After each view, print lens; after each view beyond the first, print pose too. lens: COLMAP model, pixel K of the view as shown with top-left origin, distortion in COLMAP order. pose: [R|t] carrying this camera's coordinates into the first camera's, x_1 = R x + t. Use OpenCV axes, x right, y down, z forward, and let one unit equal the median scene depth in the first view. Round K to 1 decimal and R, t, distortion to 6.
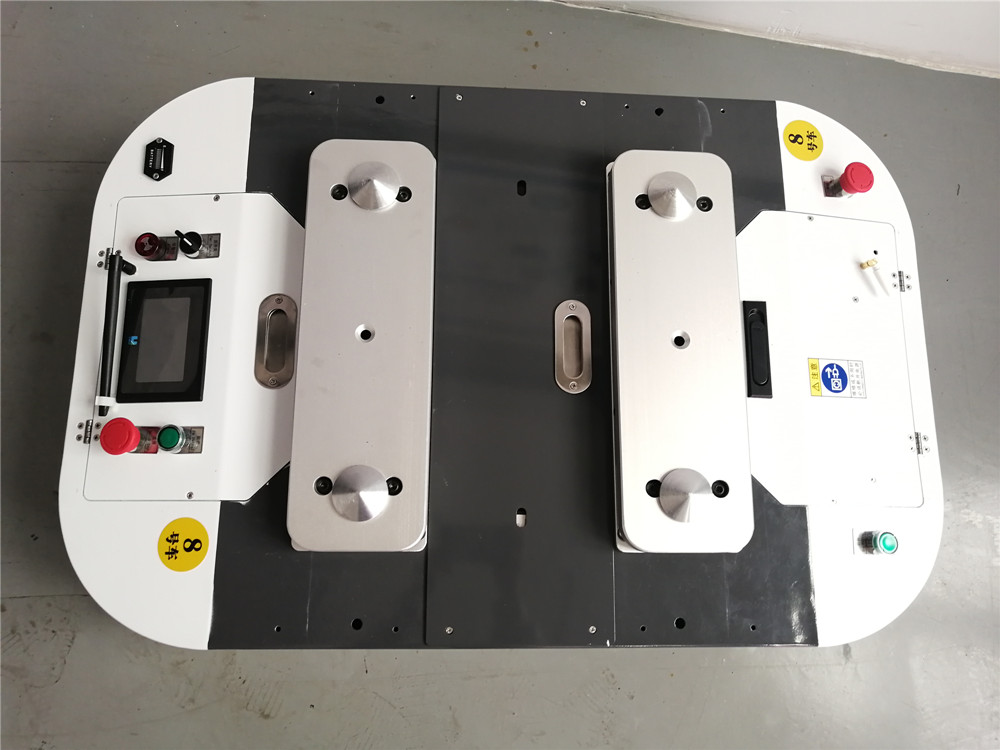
lens RADIAL K [[783.1, 0, 500.0], [0, 783.1, 375.0], [0, 0, 1]] dist [-0.004941, 0.003623]
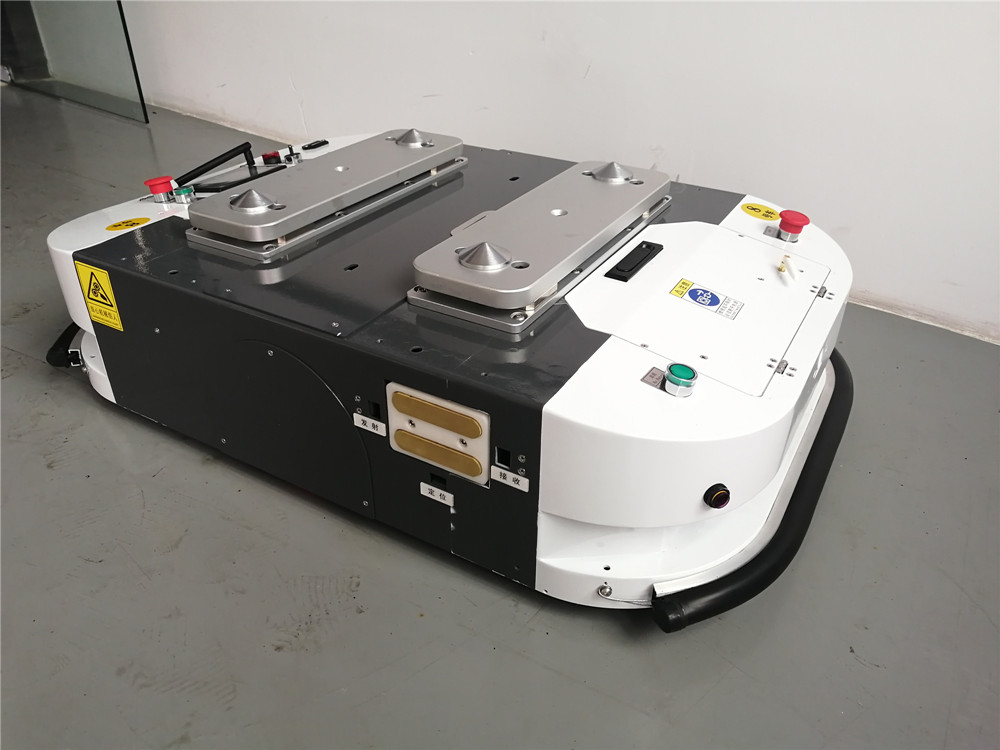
lens RADIAL K [[778.9, 0, 500.0], [0, 778.9, 375.0], [0, 0, 1]] dist [-0.001798, -0.001416]
pose [[0.863180, 0.215356, -0.456664, 0.597471], [-0.481311, 0.624188, -0.615410, 0.688385], [0.152512, 0.751007, 0.642440, 0.376379]]
